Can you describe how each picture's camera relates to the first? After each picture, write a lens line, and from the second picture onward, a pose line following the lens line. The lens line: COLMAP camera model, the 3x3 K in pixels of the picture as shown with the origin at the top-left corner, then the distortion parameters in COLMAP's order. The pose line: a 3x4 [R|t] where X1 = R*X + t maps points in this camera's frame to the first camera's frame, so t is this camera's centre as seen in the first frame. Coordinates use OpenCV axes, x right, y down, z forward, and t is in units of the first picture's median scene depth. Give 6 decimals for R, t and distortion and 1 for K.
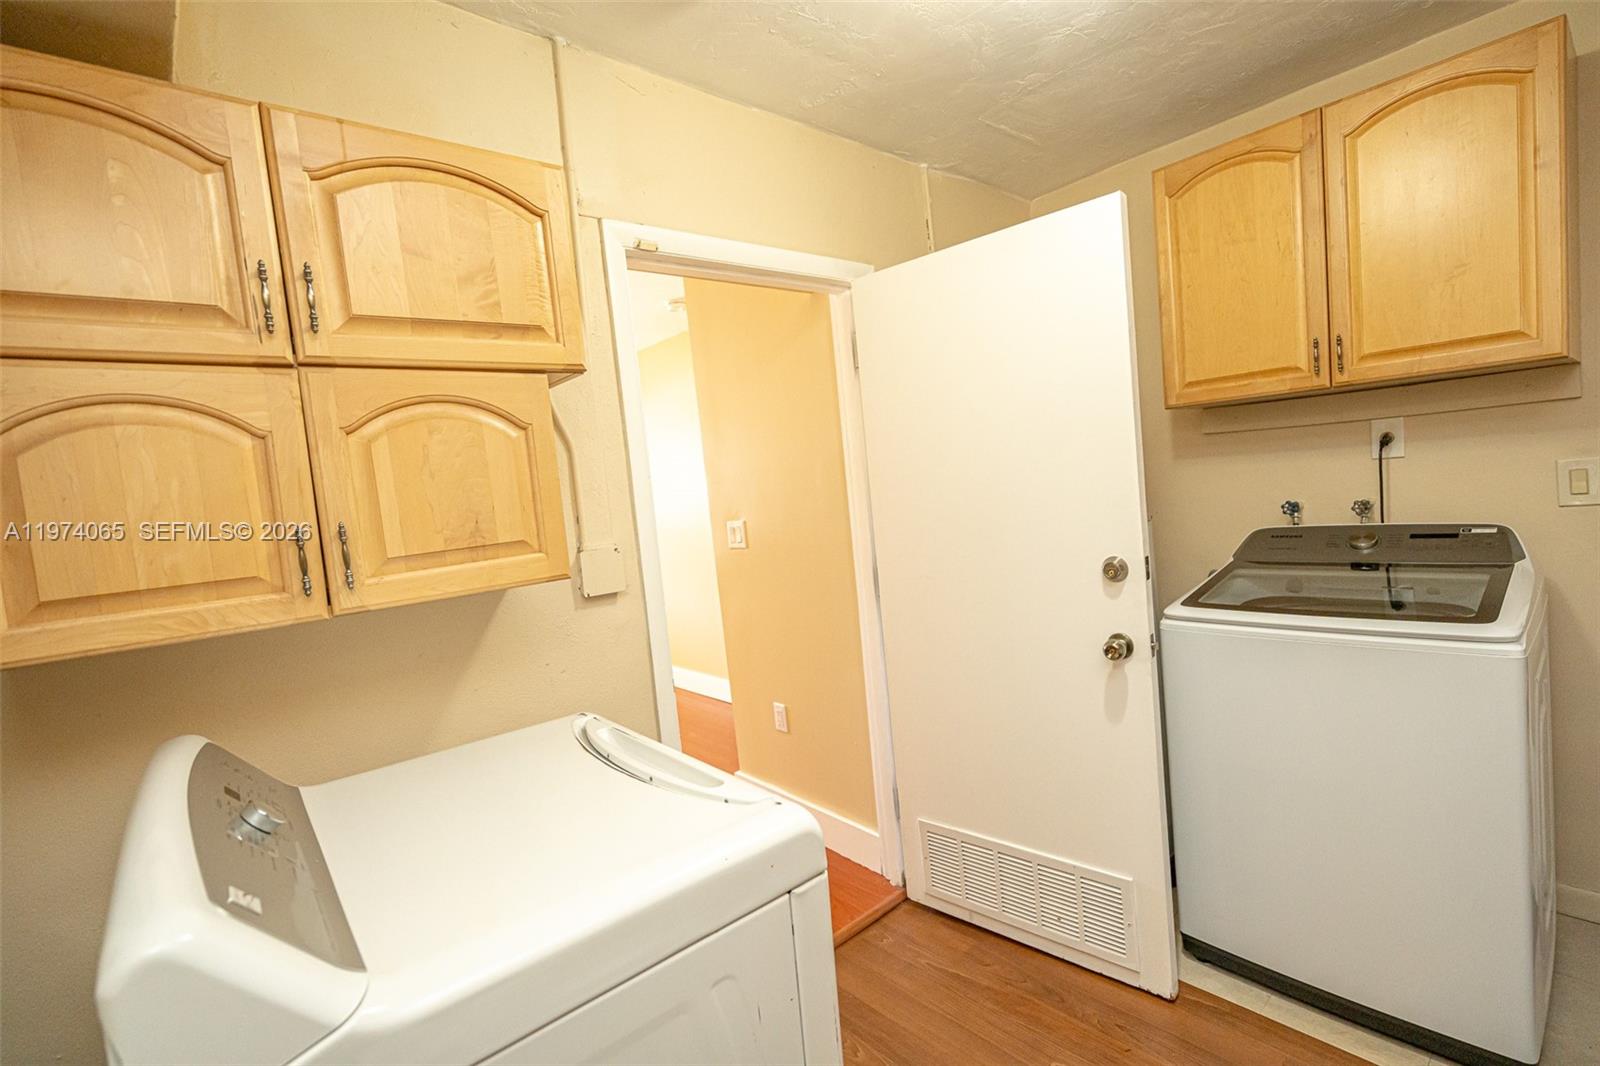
lens RADIAL K [[727.4, 0, 798.9], [0, 727.4, 532.9], [0, 0, 1]] dist [-0.002491, 0.003587]
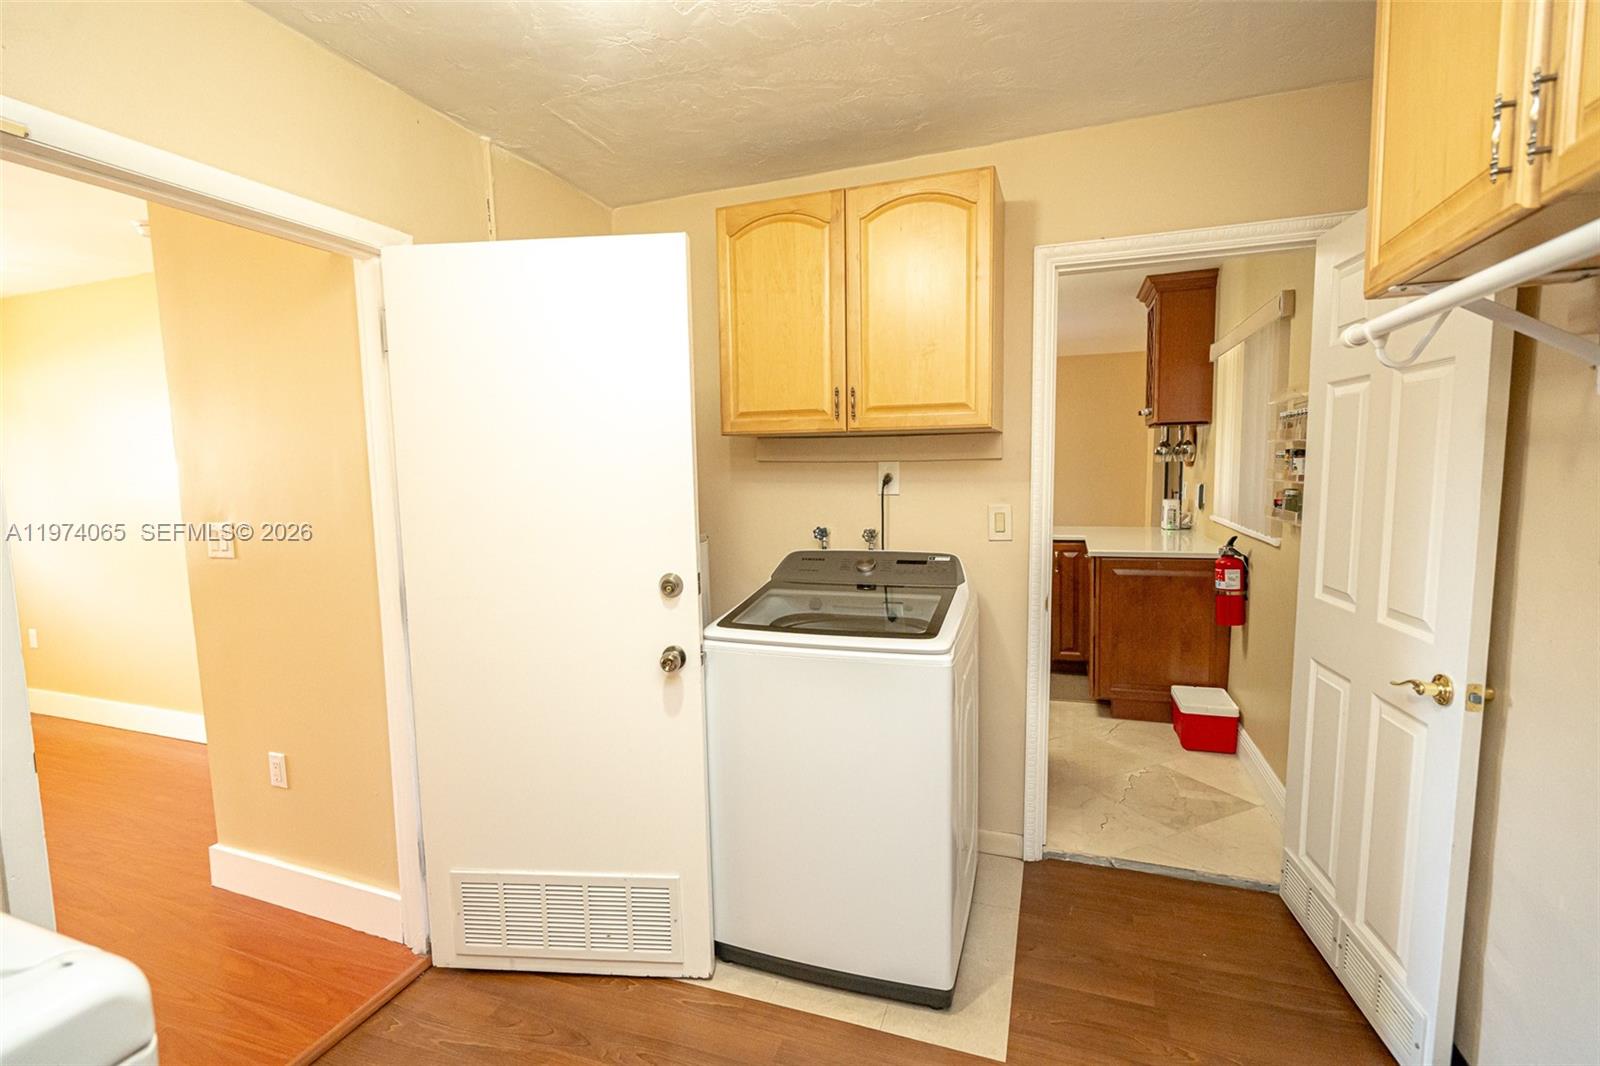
lens RADIAL K [[727.4, 0, 799.6], [0, 727.4, 529.4], [0, 0, 1]] dist [-0.002491, 0.003587]
pose [[0.871844, 0.035558, 0.488491, 0.102216], [-0.031425, 0.999367, -0.016660, -0.022285], [-0.488774, -0.000825, 0.872410, 0.027829]]
